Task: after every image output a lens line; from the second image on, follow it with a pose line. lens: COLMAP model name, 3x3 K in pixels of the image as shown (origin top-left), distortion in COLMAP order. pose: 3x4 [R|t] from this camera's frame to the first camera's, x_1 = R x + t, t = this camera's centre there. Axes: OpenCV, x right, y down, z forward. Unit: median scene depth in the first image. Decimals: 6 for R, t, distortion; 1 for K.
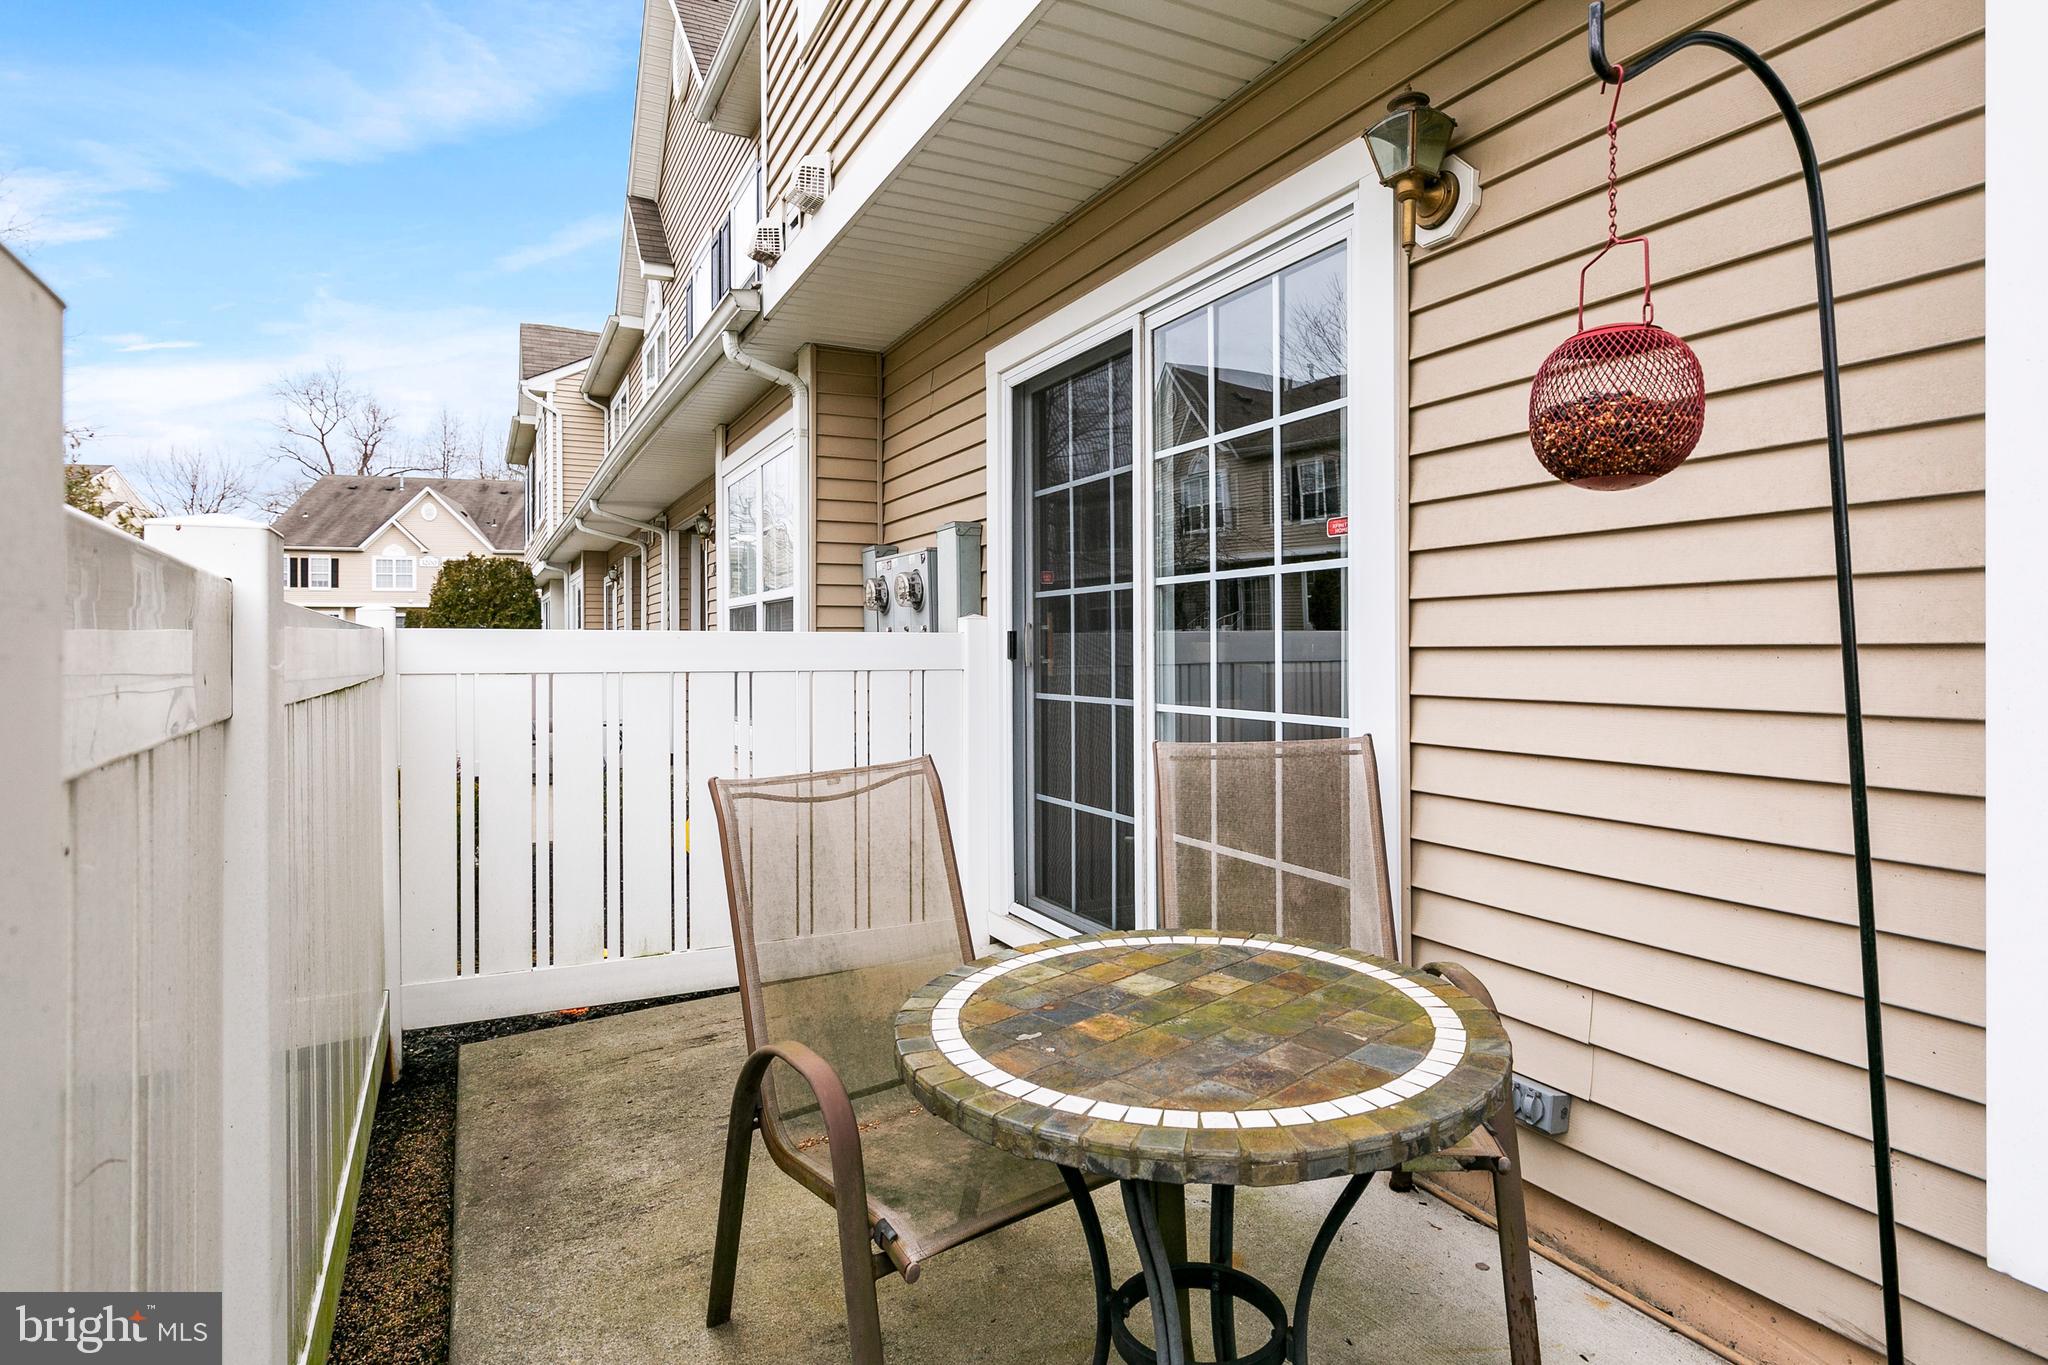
lens RADIAL K [[1063.3, 0, 1032.2], [0, 1063.3, 644.5], [0, 0, 1]] dist [-0.005191, 0.001844]
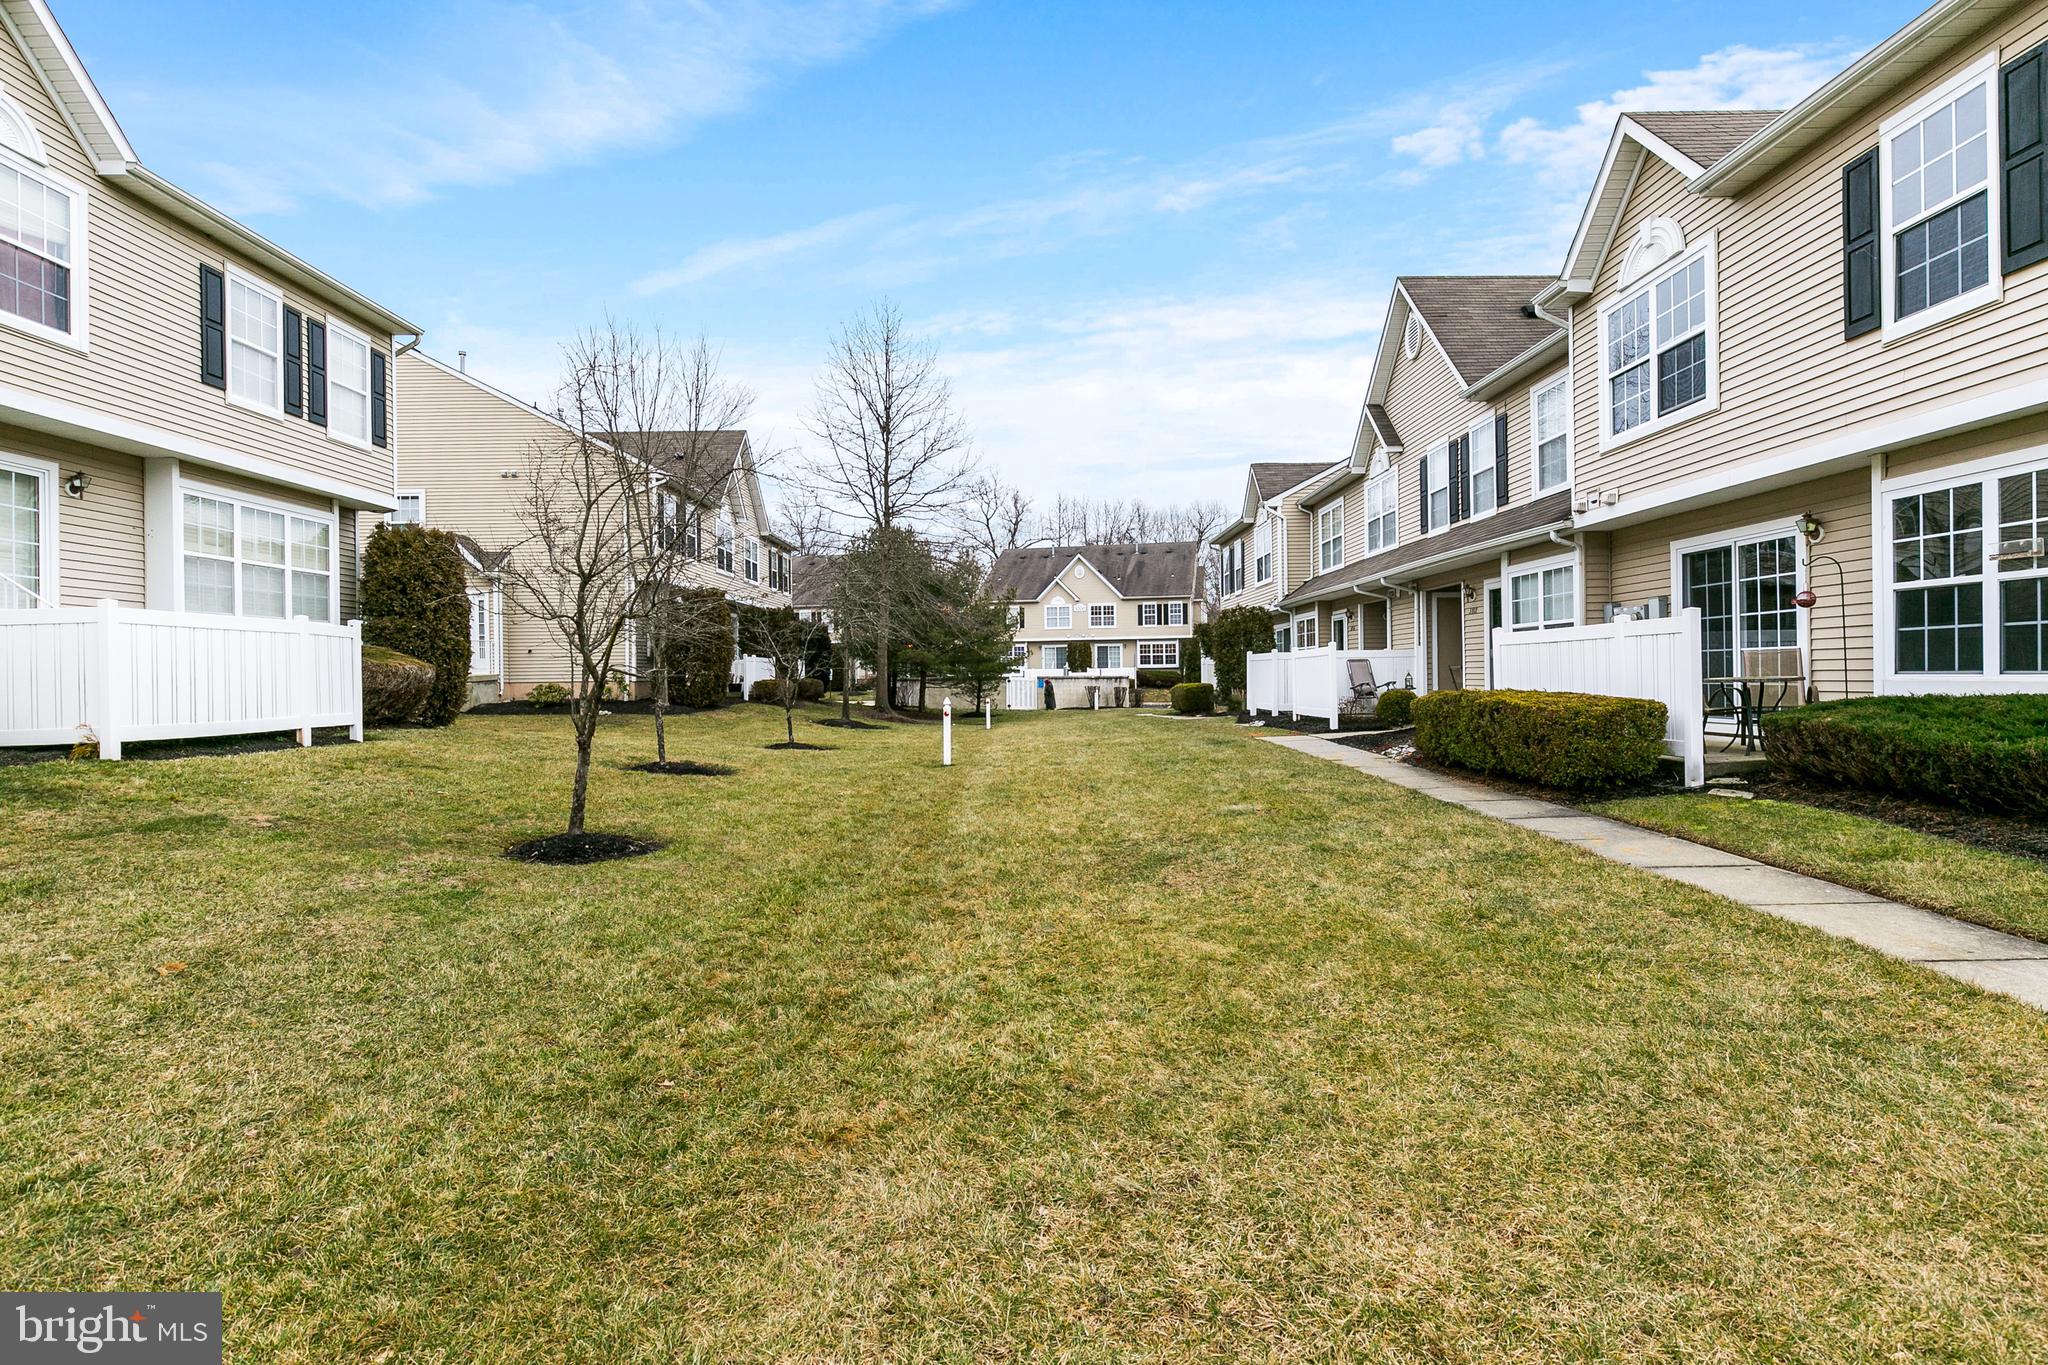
lens RADIAL K [[978.2, 0, 1029.8], [0, 978.2, 675.4], [0, 0, 1]] dist [-0.003759, 0.000606]
pose [[0.883835, -0.010214, -0.467688, -0.280130], [0.013360, 0.999905, 0.003410, 0.061221], [0.467608, -0.009262, 0.883887, -1.830691]]
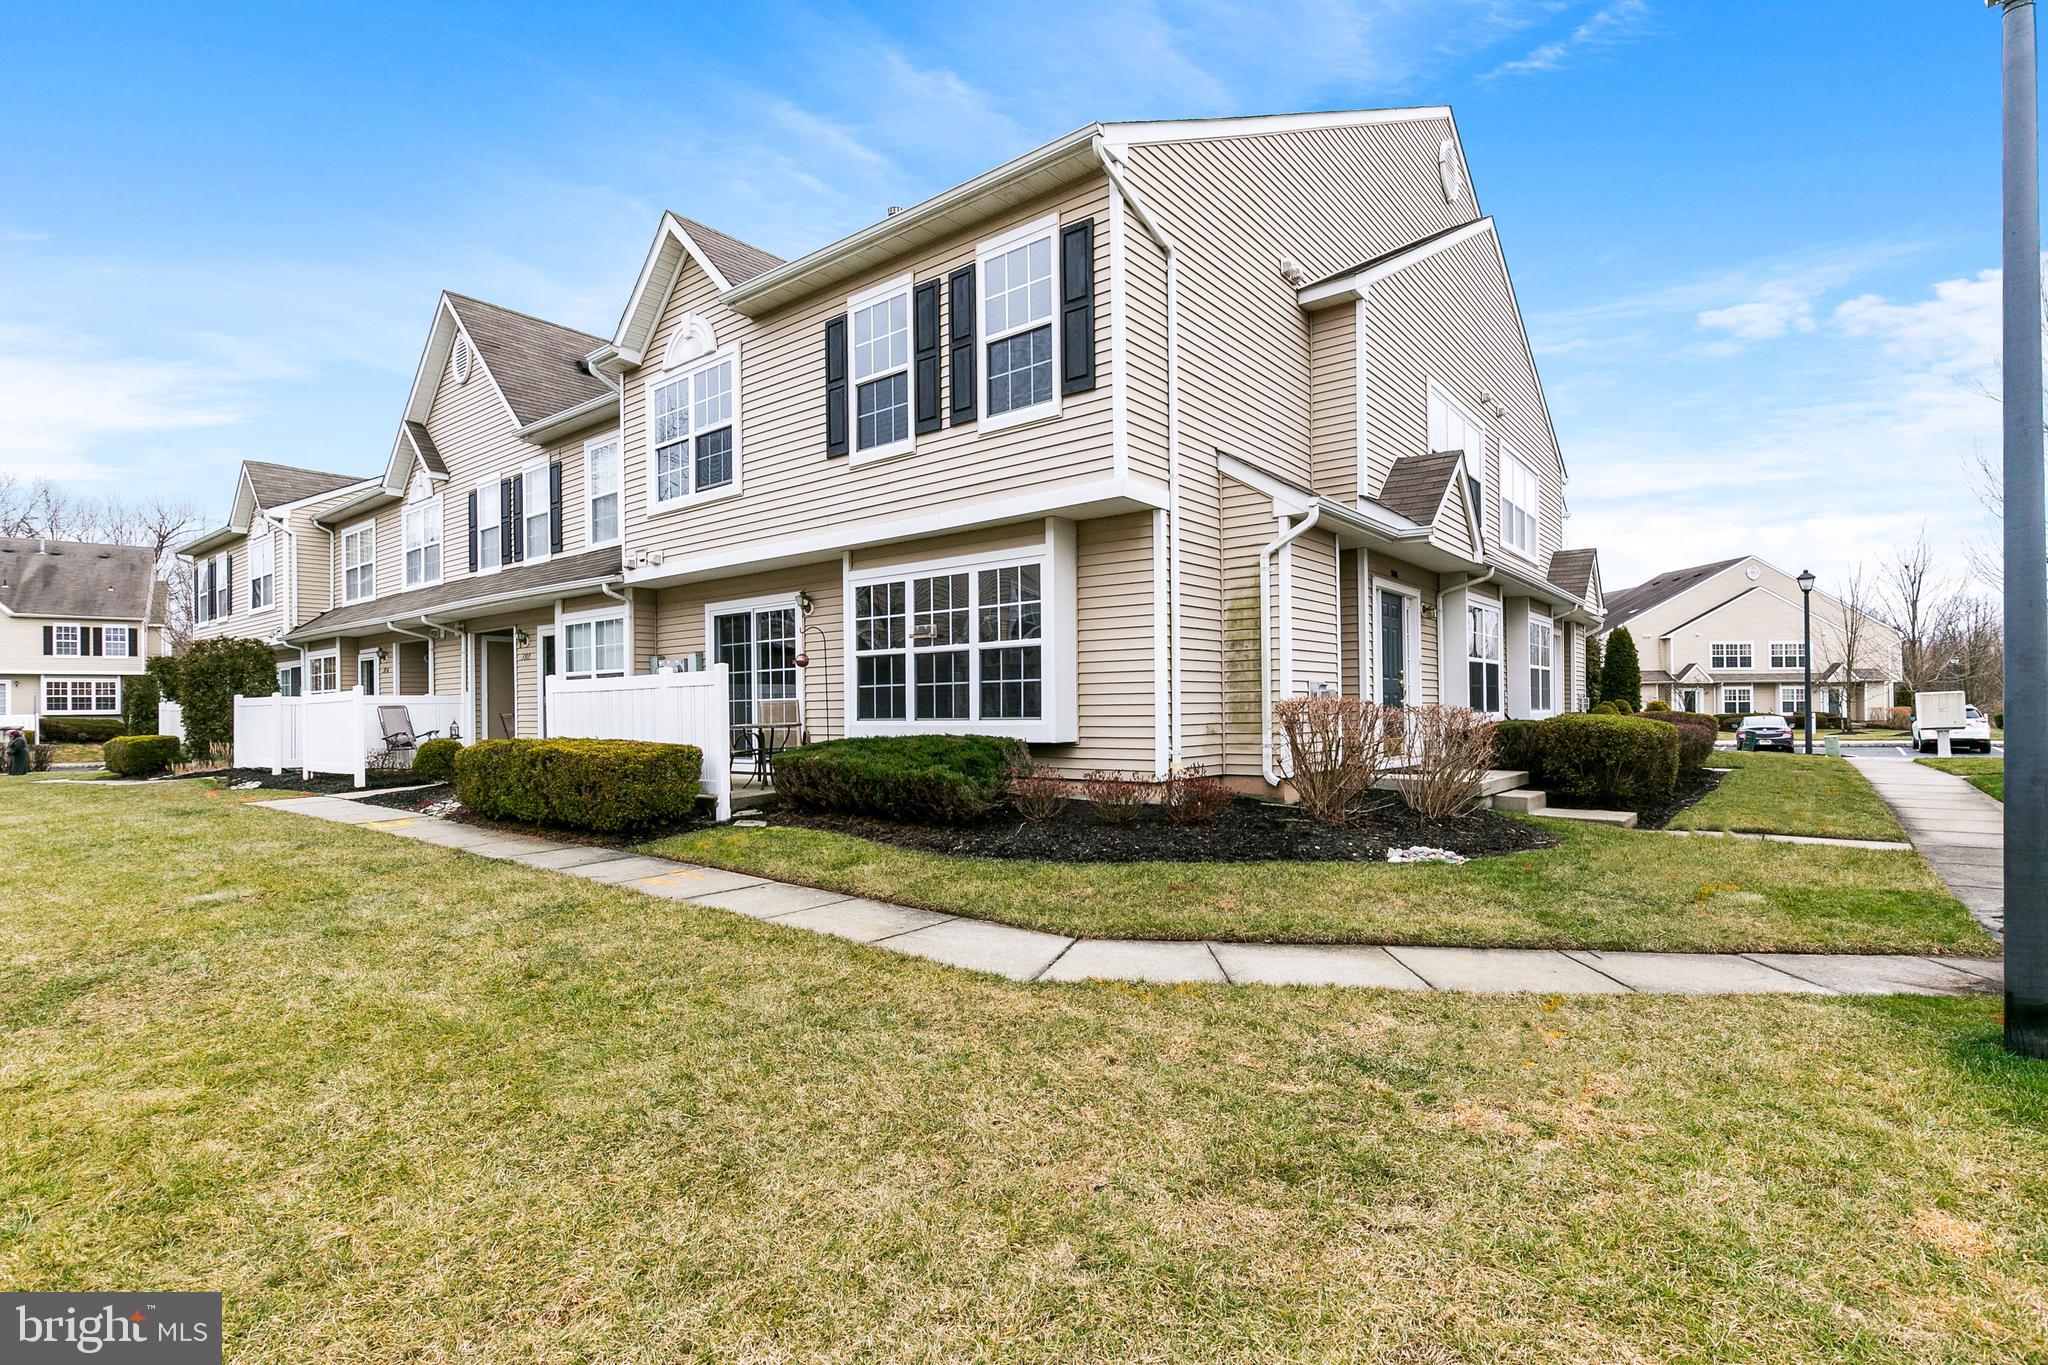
lens RADIAL K [[978.2, 0, 1029.2], [0, 978.2, 704.0], [0, 0, 1]] dist [-0.003759, 0.000606]
pose [[0.915460, -0.008402, 0.402321, -0.278431], [0.010832, 0.999934, -0.003763, 0.059480], [-0.402263, 0.007803, 0.915491, -1.816047]]
